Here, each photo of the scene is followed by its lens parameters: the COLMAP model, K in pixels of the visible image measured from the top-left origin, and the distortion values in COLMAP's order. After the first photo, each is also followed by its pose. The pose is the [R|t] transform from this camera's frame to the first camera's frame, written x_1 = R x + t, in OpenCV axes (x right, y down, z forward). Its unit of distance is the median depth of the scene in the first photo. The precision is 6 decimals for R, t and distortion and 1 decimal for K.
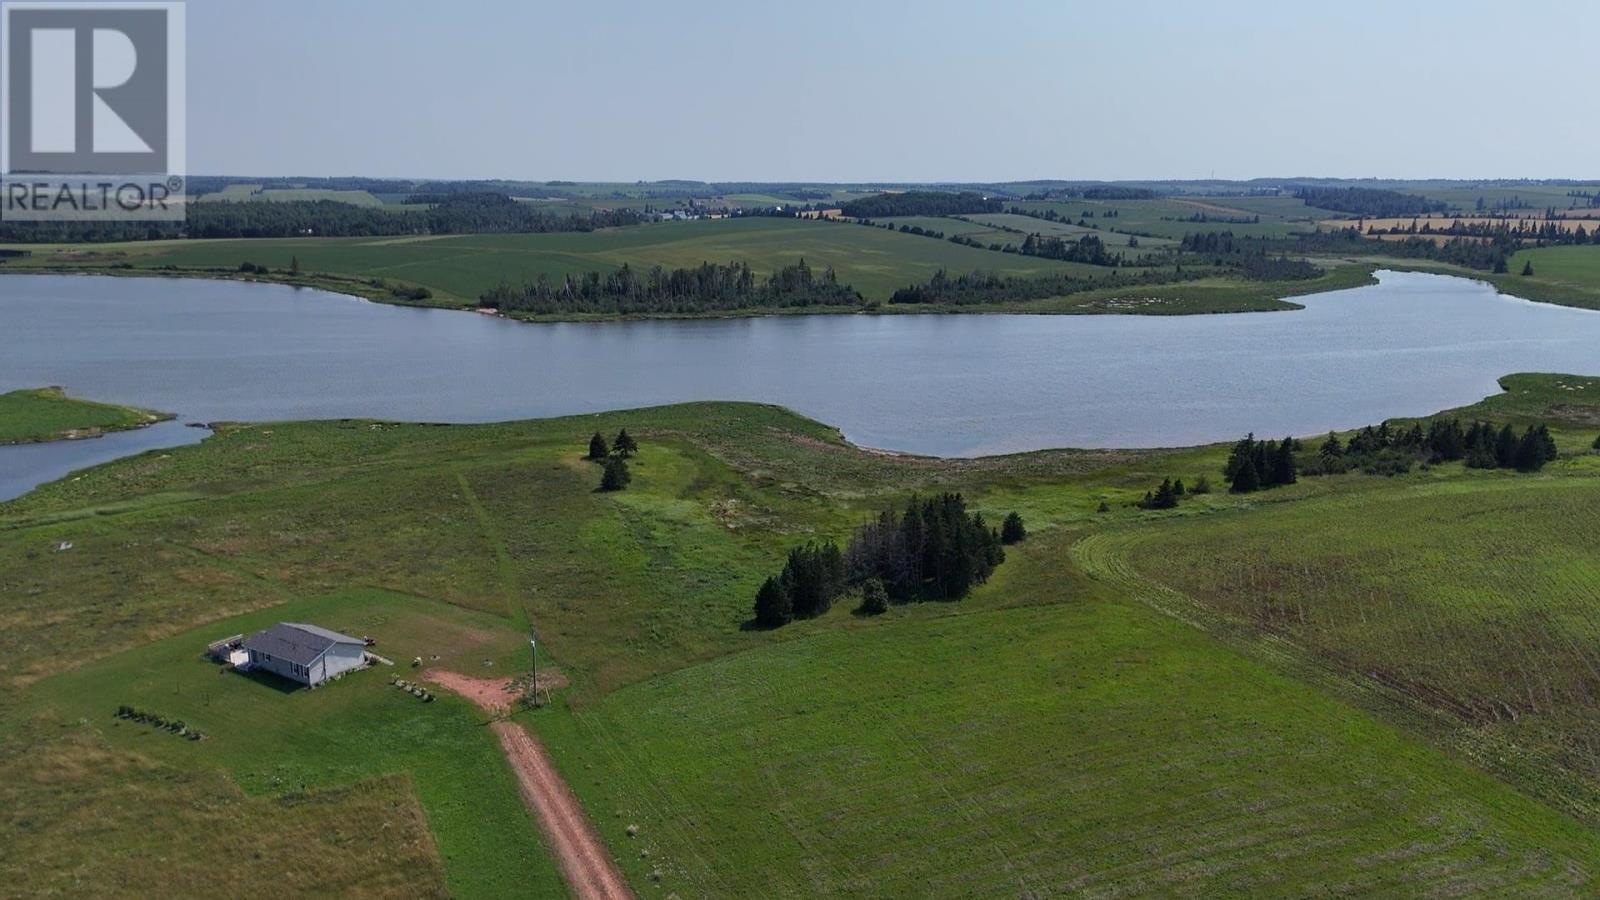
lens RADIAL K [[1182.8, 0, 802.9], [0, 1182.8, 450.9], [0, 0, 1]] dist [0.079139, -0.083640]
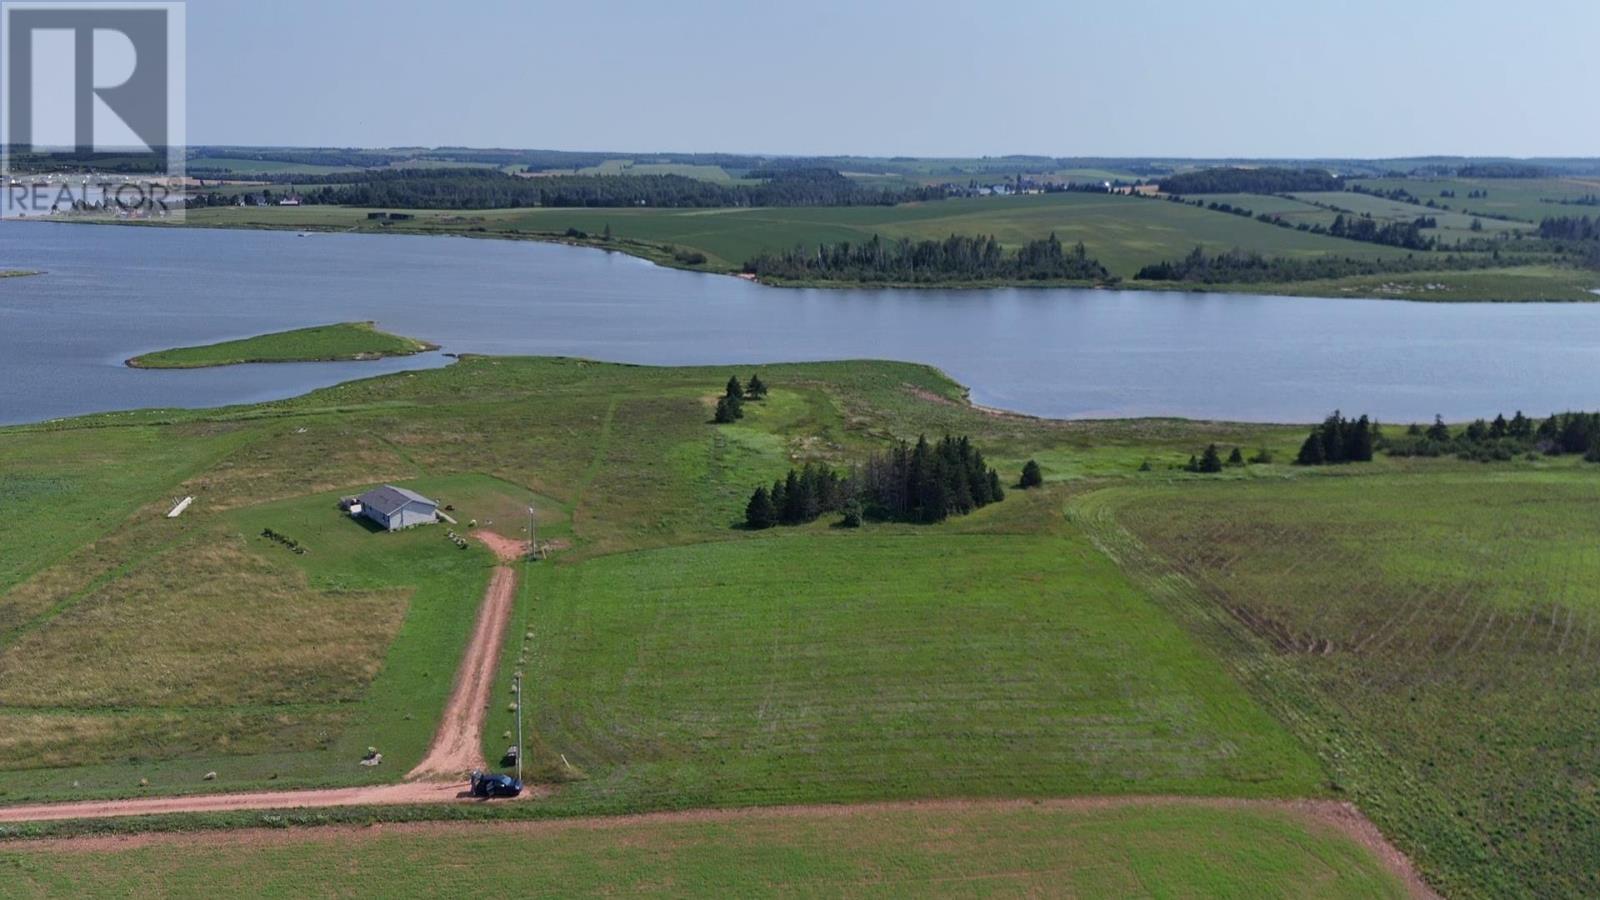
lens RADIAL K [[1195.0, 0, 800.0], [0, 1195.0, 450.0], [0, 0, 1]] dist [0.064754, -0.082027]
pose [[0.957932, 0.072900, -0.277583, 0.091889], [-0.068232, 0.997319, 0.026454, 0.009120], [0.278767, -0.006401, 0.960337, -0.039211]]
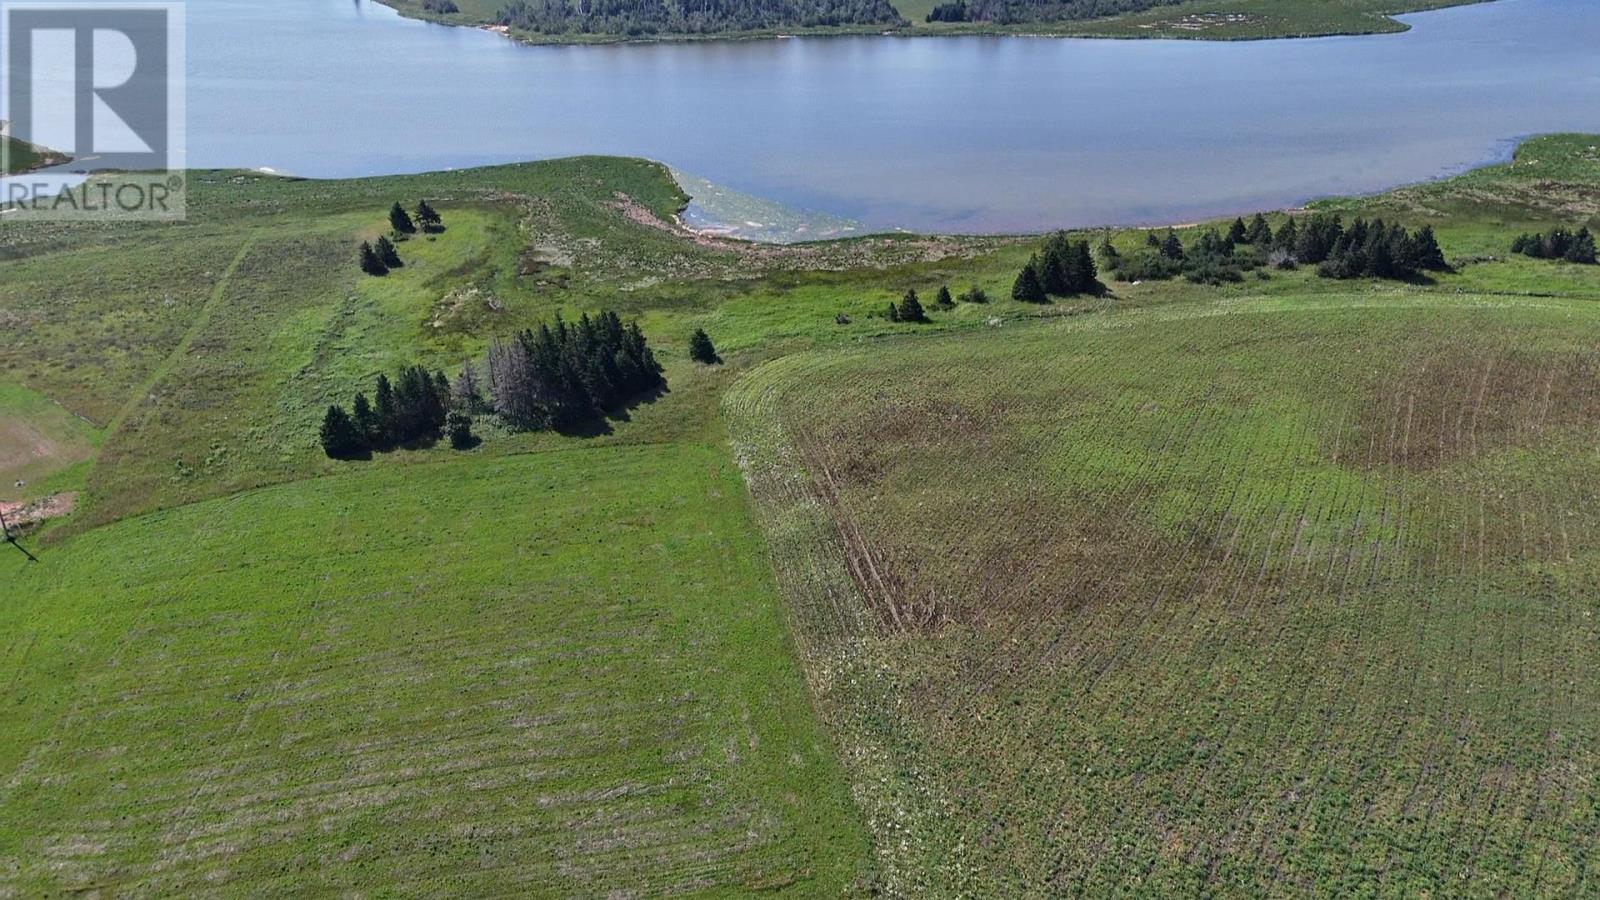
lens RADIAL K [[1182.8, 0, 802.9], [0, 1182.8, 450.9], [0, 0, 1]] dist [0.079139, -0.083640]
pose [[0.986593, 0.060831, -0.151441, 0.133662], [-0.022008, 0.969053, 0.245871, -0.028139], [0.161711, -0.239241, 0.957399, 0.032190]]
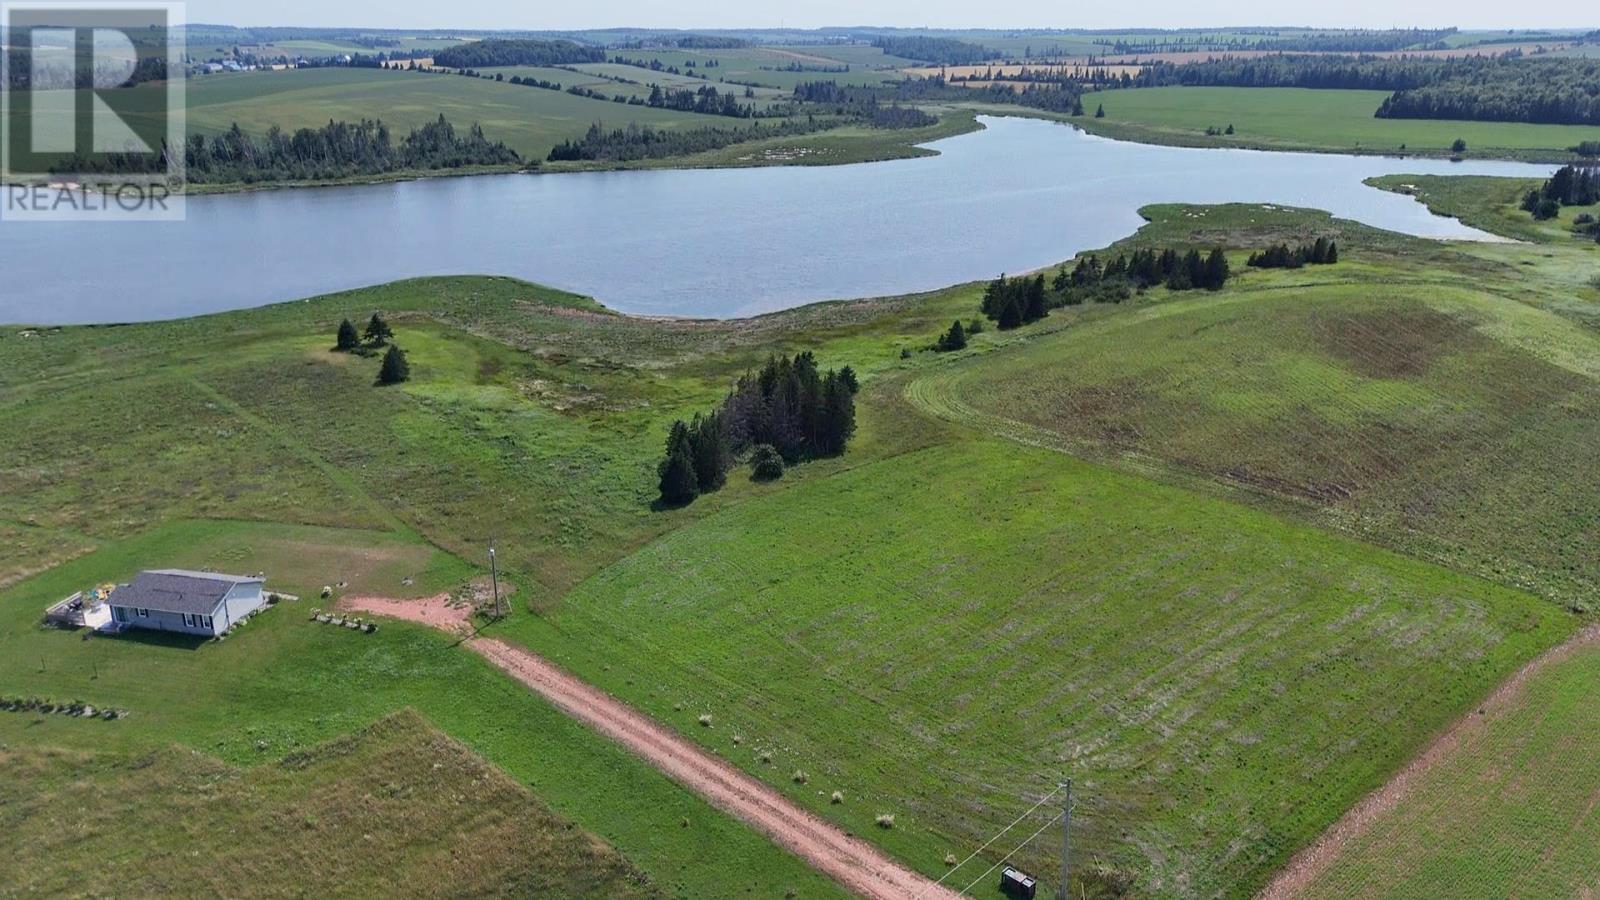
lens RADIAL K [[1182.8, 0, 802.9], [0, 1182.8, 450.9], [0, 0, 1]] dist [0.079139, -0.083640]
pose [[0.940964, -0.114386, 0.318594, -0.063266], [0.076381, 0.988650, 0.129370, -0.003425], [-0.329776, -0.097398, 0.939021, 0.015089]]
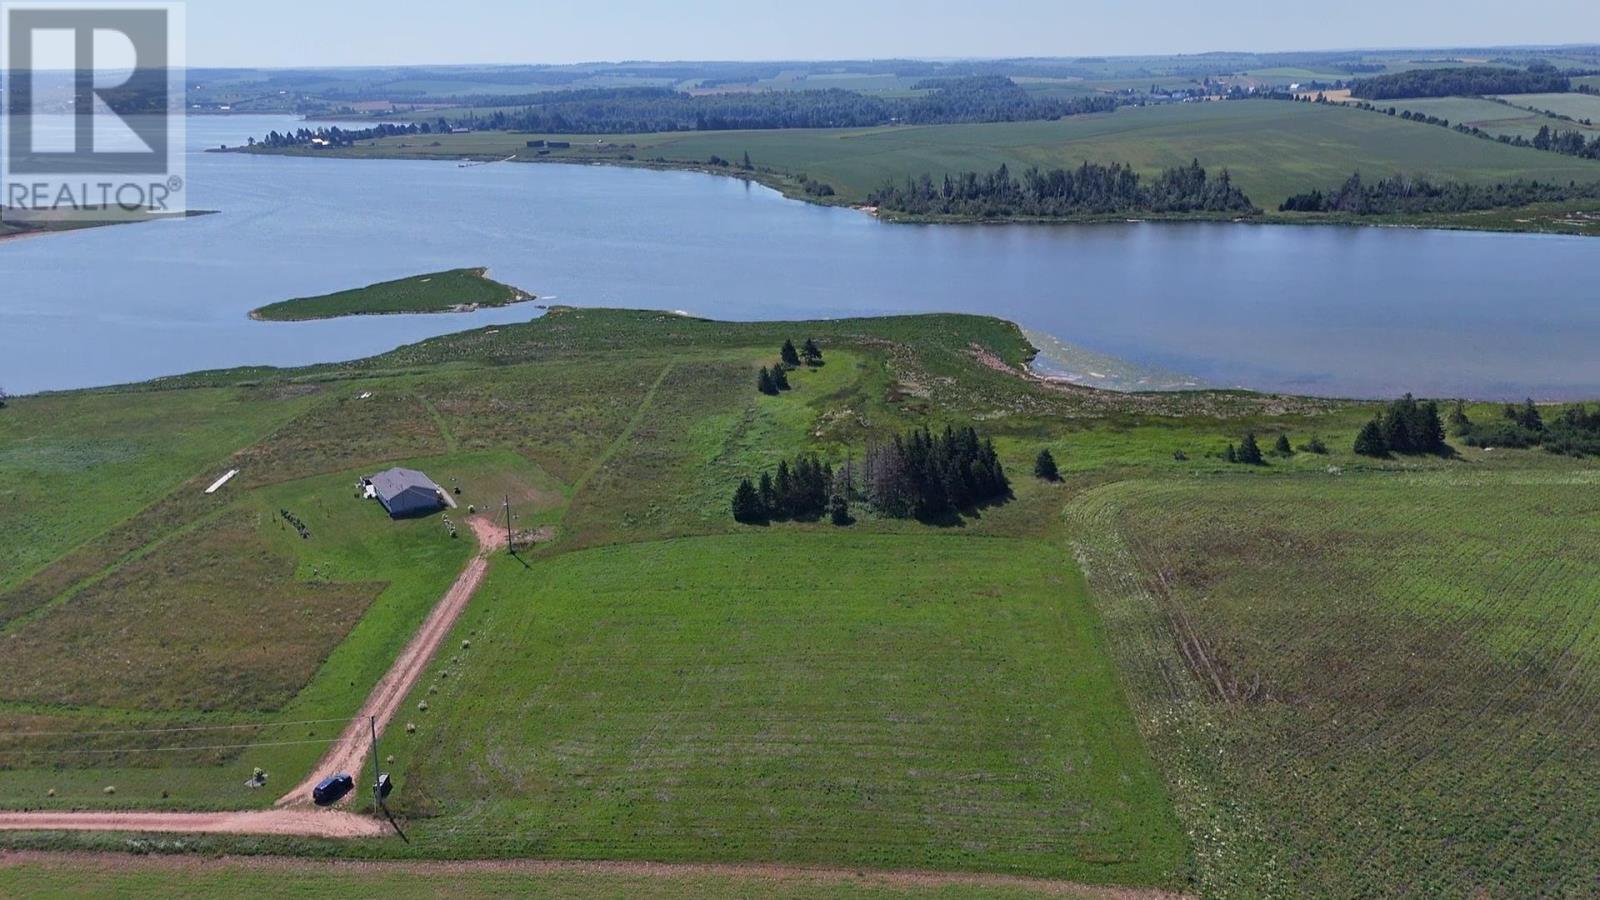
lens RADIAL K [[1184.2, 0, 800.0], [0, 1184.2, 450.0], [0, 0, 1]] dist [0.078912, -0.079788]
pose [[0.904276, 0.114783, -0.411229, 0.136506], [-0.074471, 0.990823, 0.112801, -0.016721], [0.420403, -0.071378, 0.904525, -0.014943]]
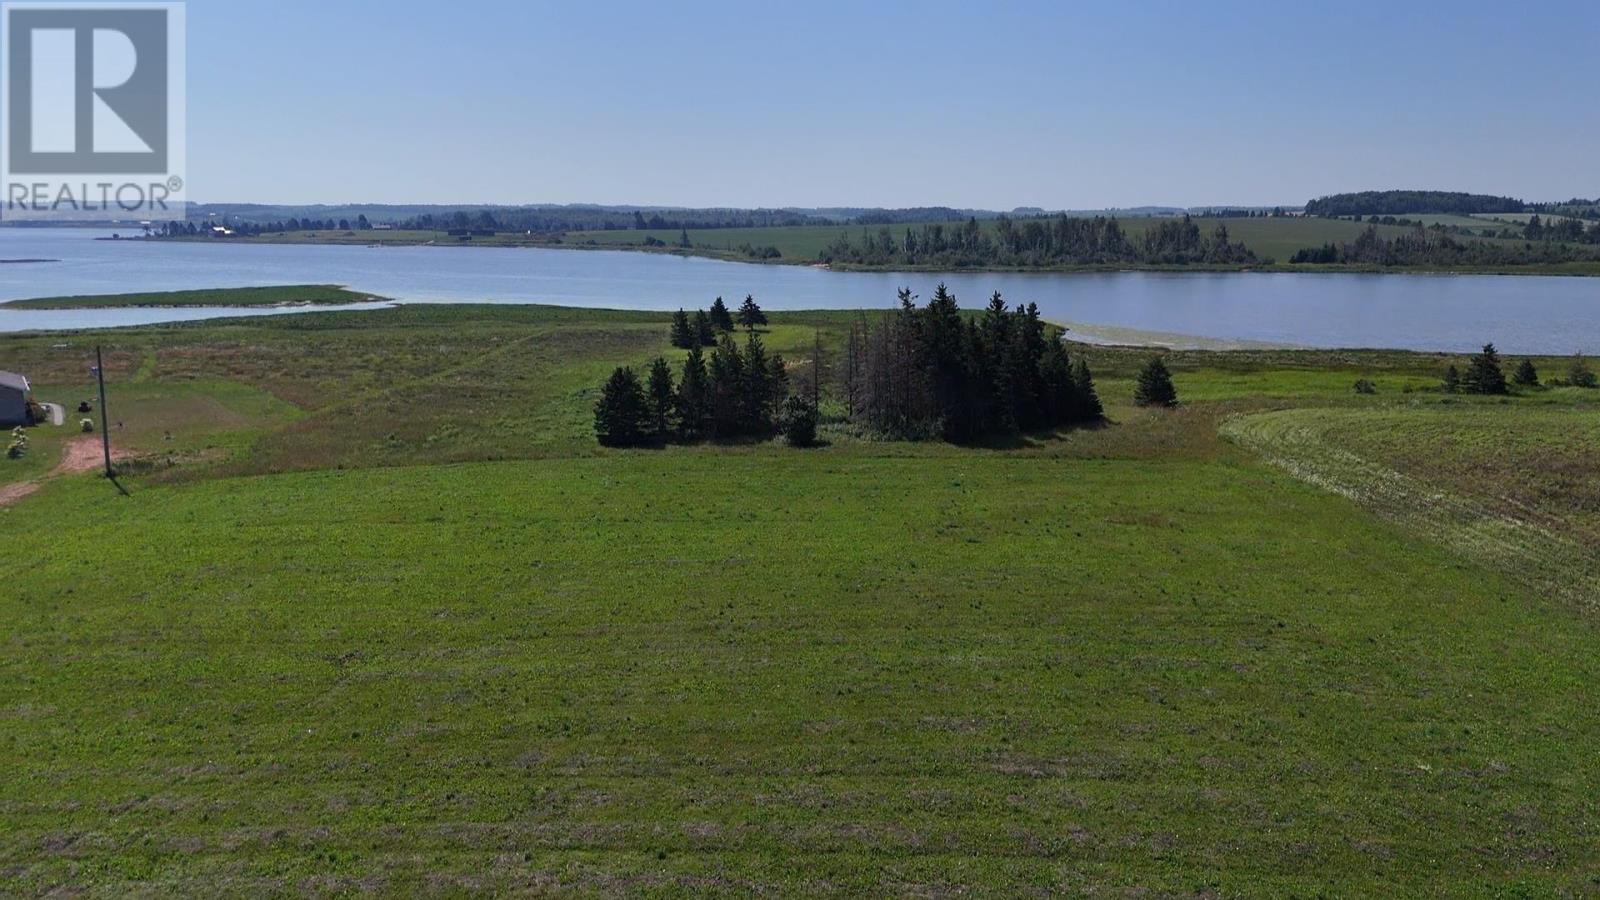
lens RADIAL K [[1182.8, 0, 802.9], [0, 1182.8, 450.9], [0, 0, 1]] dist [0.079139, -0.083640]
pose [[0.923391, 0.073450, -0.376767, 0.080580], [-0.084662, 0.996322, -0.013260, 0.040115], [0.374407, 0.044142, 0.926213, 0.122142]]
